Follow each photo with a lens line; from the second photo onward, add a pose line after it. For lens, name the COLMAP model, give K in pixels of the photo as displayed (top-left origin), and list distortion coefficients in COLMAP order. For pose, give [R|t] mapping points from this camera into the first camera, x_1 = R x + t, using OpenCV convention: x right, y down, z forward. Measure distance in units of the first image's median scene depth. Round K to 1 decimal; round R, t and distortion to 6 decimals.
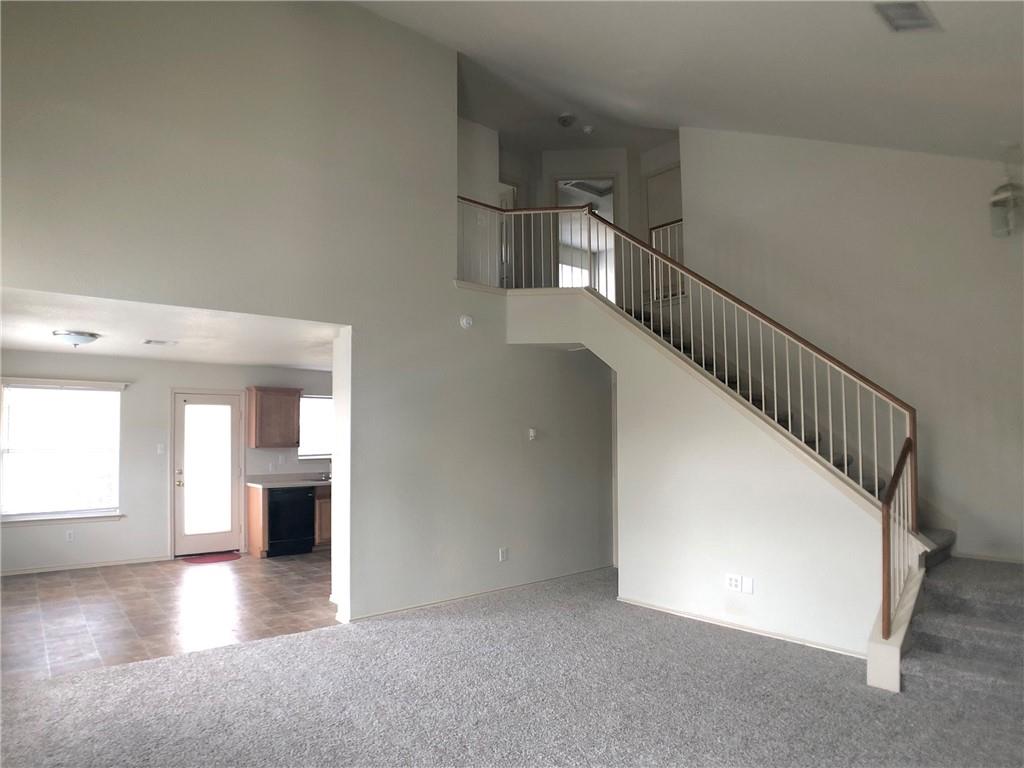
lens RADIAL K [[641.1, 0, 512.0], [0, 641.1, 384.0], [0, 0, 1]] dist [-0.081722, 0.020682]
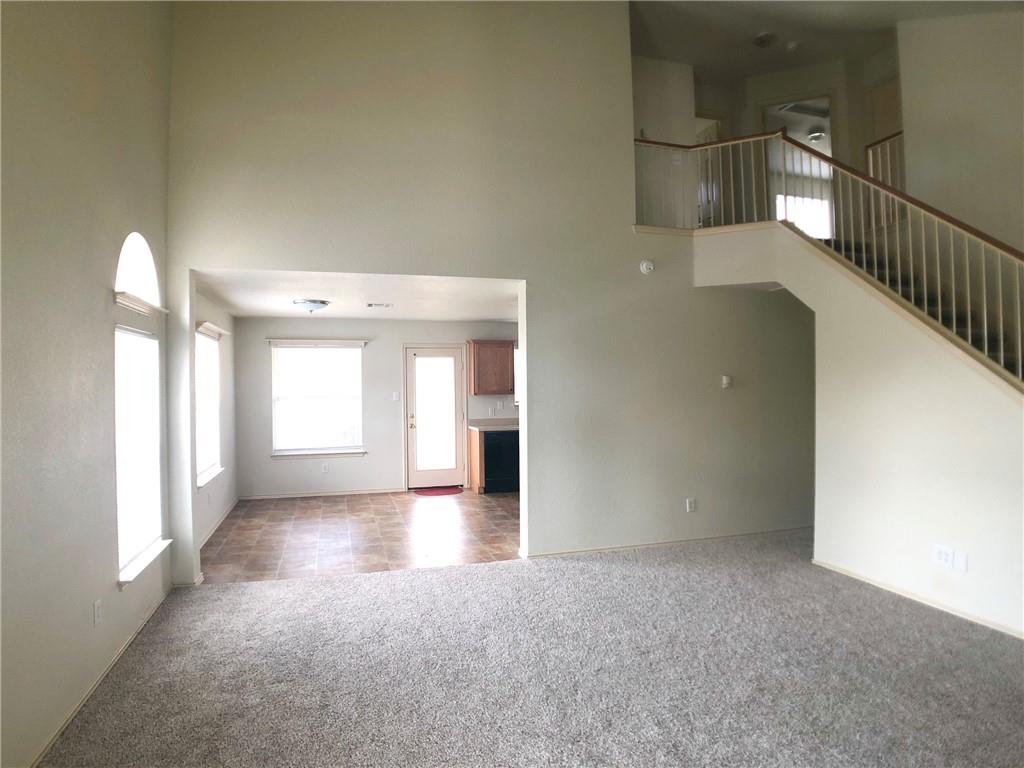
lens RADIAL K [[621.7, 0, 512.0], [0, 621.7, 384.0], [0, 0, 1]] dist [-0.077134, 0.021042]
pose [[0.916361, -0.003549, -0.400338, 0.127137], [0.038102, 0.996195, 0.078381, -0.001415], [0.398536, -0.087079, 0.913009, 0.049188]]
